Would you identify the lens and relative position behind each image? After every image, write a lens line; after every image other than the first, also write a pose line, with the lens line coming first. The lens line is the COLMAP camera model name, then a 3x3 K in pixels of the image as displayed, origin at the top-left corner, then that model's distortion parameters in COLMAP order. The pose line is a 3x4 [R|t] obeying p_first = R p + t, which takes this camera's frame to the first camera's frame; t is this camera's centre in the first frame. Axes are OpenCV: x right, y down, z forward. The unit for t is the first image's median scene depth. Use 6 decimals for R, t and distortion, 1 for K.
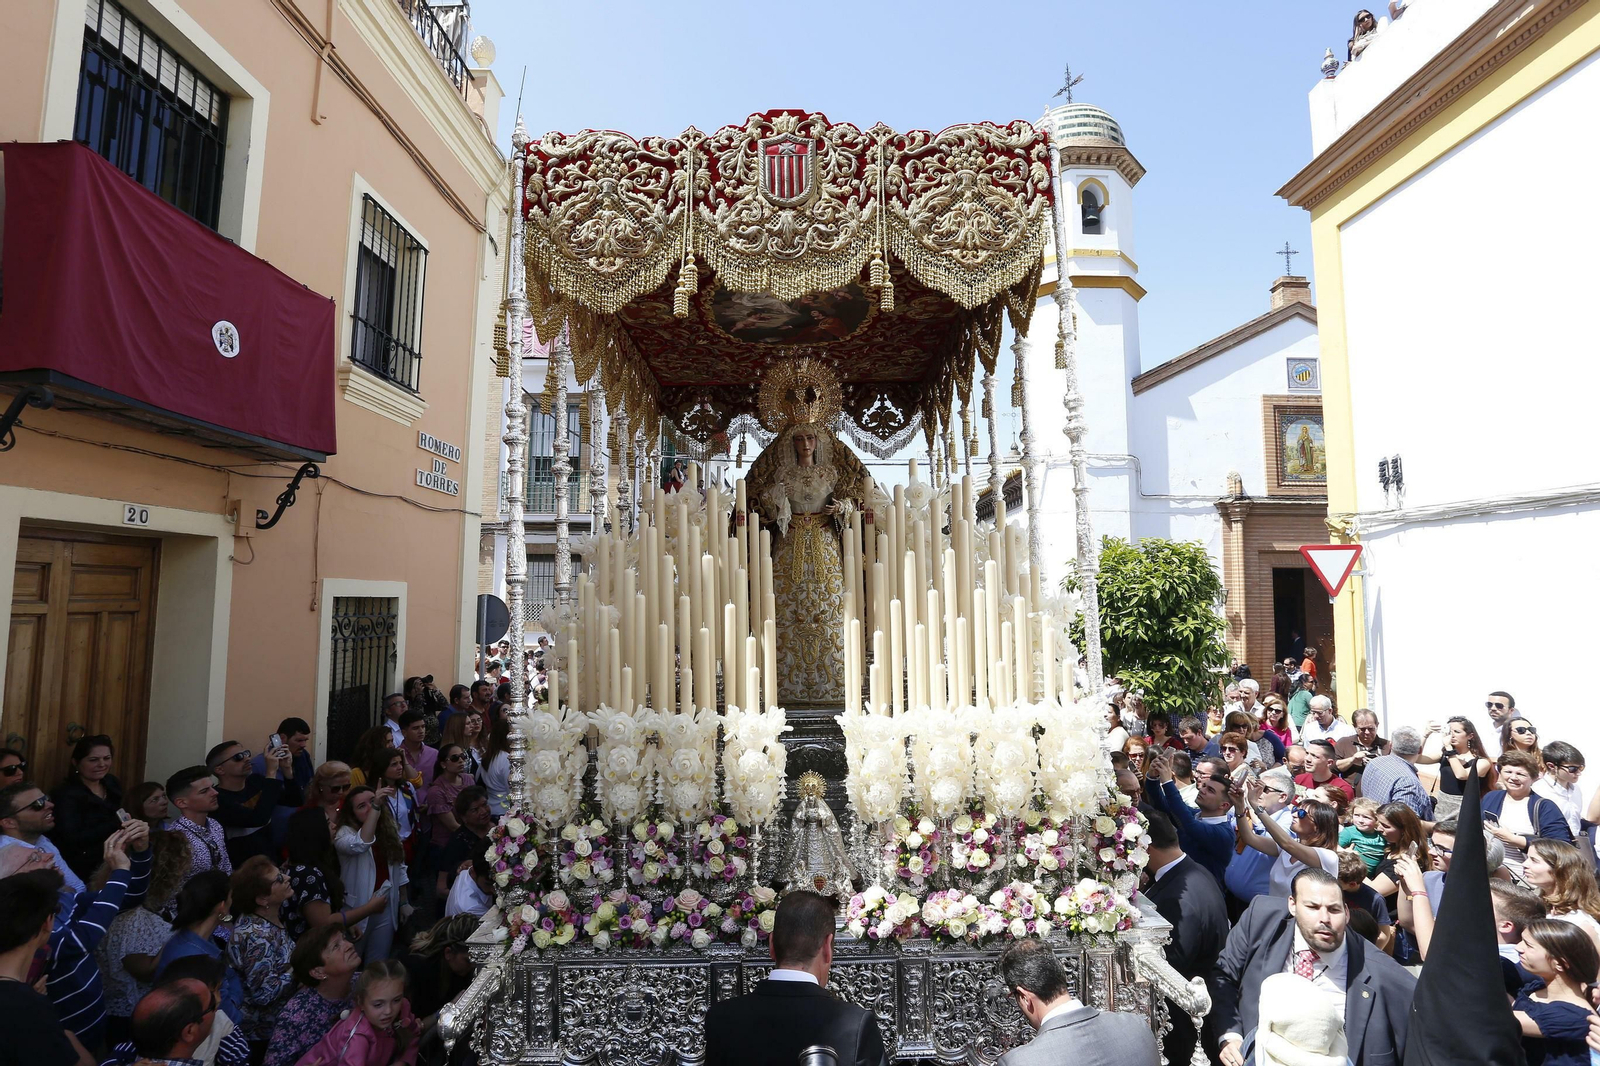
lens RADIAL K [[792.8, 0, 801.6], [0, 792.8, 514.1], [0, 0, 1]] dist [-0.064911, 0.039443]
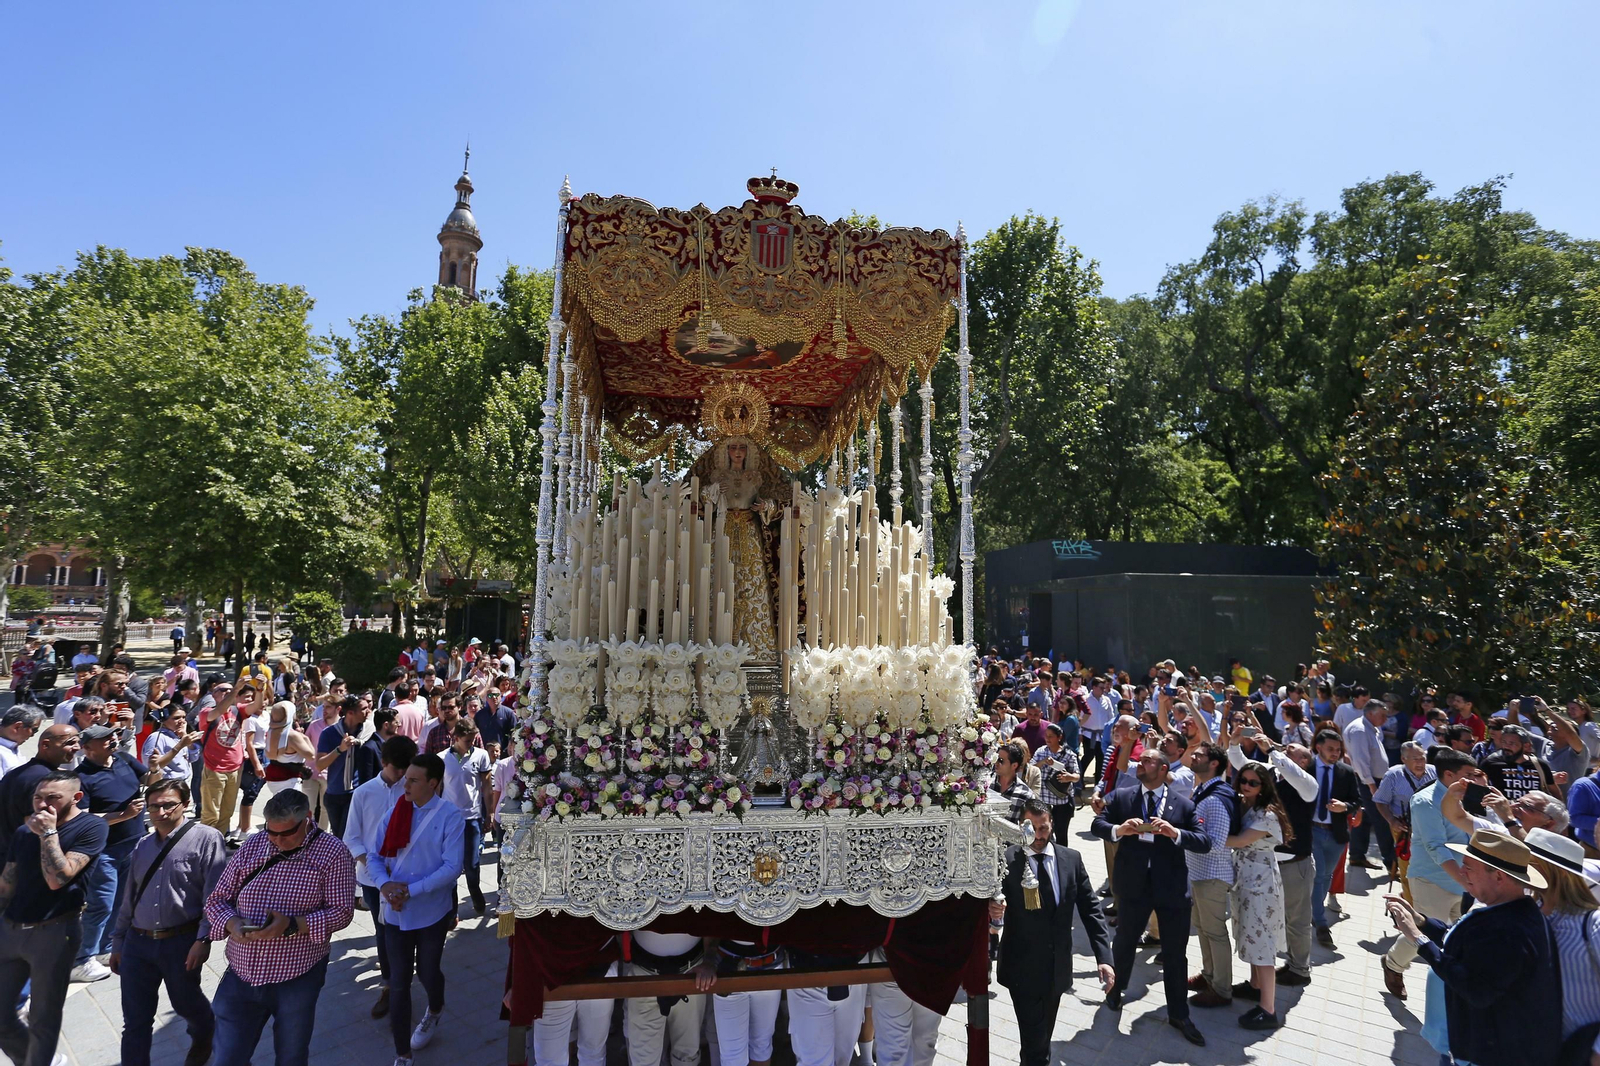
lens RADIAL K [[798.1, 0, 800.0], [0, 798.1, 533.0], [0, 0, 1]] dist [-0.001587, -0.000182]
pose [[0.984972, 0.056727, 0.163133, -0.170312], [-0.056903, 0.998373, -0.003597, 0.055747], [-0.163072, -0.005740, 0.986597, -0.372934]]
